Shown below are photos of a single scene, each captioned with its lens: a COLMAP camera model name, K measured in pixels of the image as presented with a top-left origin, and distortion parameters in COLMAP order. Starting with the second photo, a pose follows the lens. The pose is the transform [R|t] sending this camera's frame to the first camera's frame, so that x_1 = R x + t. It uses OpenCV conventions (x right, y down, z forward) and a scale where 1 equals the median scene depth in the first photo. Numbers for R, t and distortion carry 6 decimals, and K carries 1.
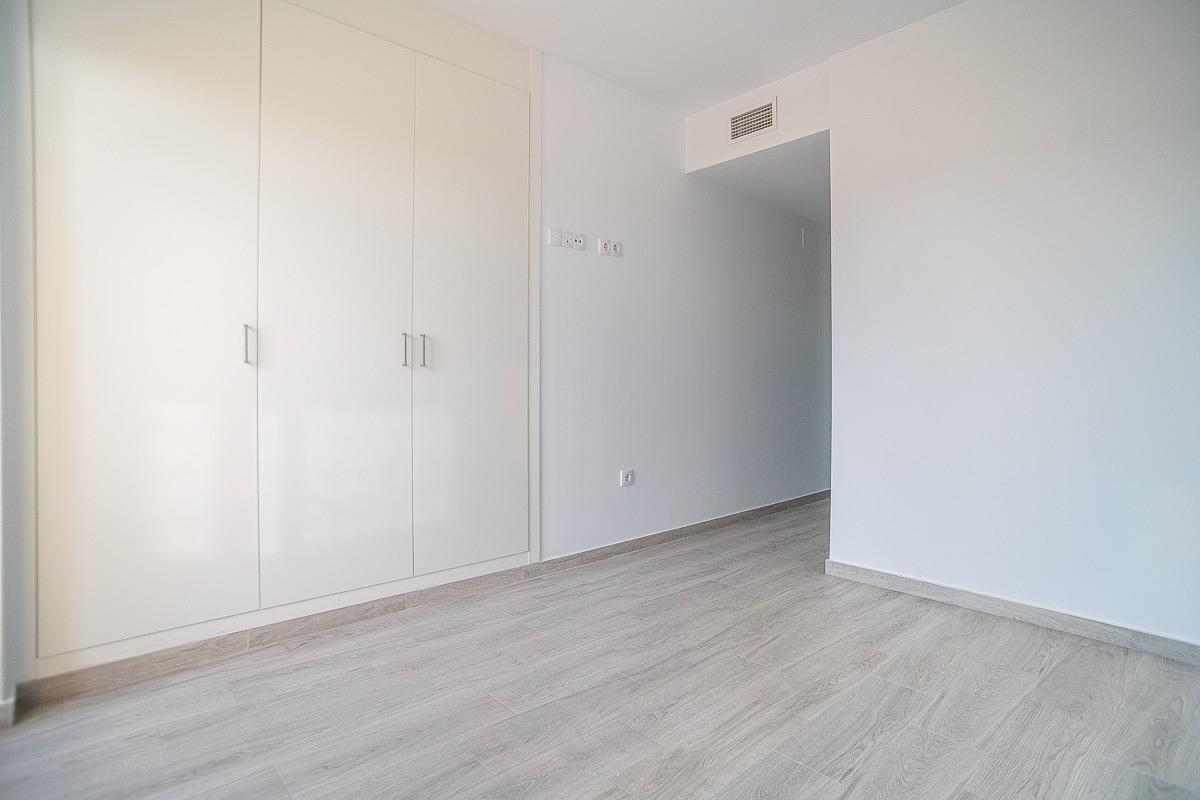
lens RADIAL K [[610.3, 0, 589.9], [0, 610.3, 393.5], [0, 0, 1]] dist [-0.038233, 0.009110]
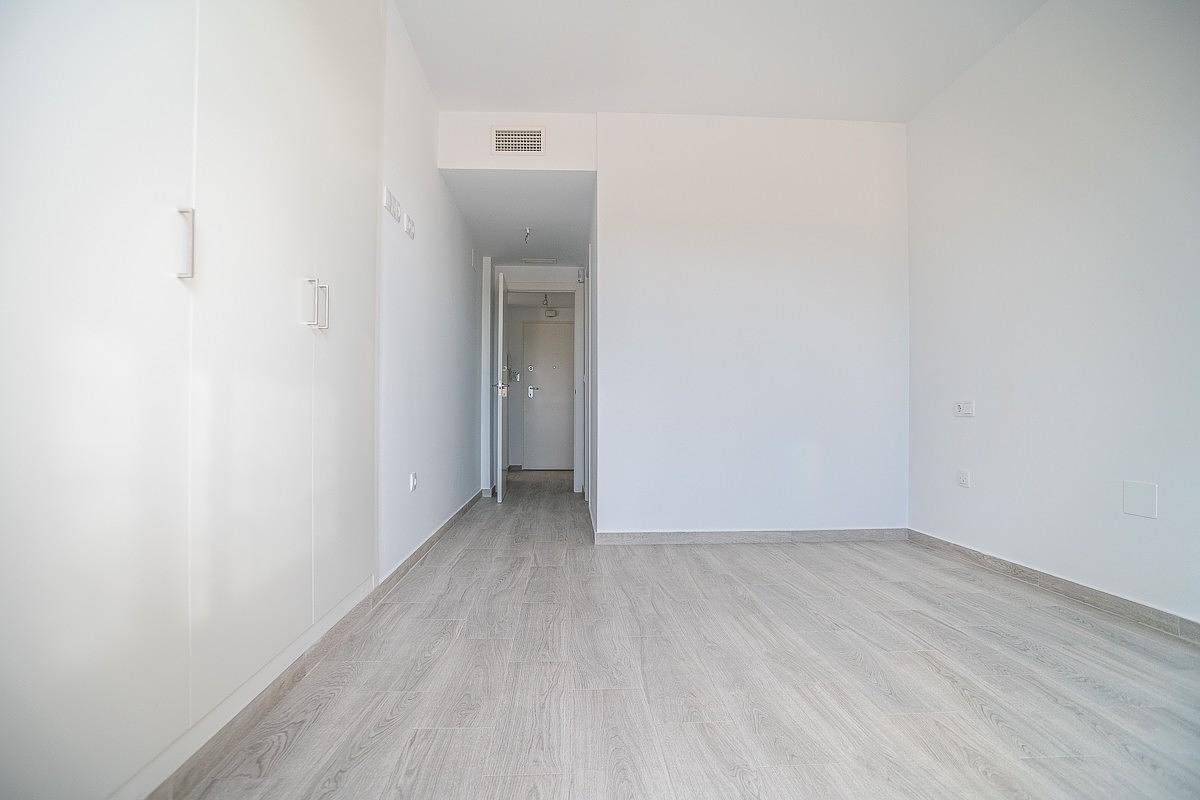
lens RADIAL K [[610.3, 0, 596.4], [0, 610.3, 402.5], [0, 0, 1]] dist [-0.038233, 0.009110]
pose [[0.614554, 0.017386, 0.788683, -0.592073], [0.006145, 0.999621, -0.026824, 0.058636], [-0.788850, 0.021331, 0.614215, 0.278579]]
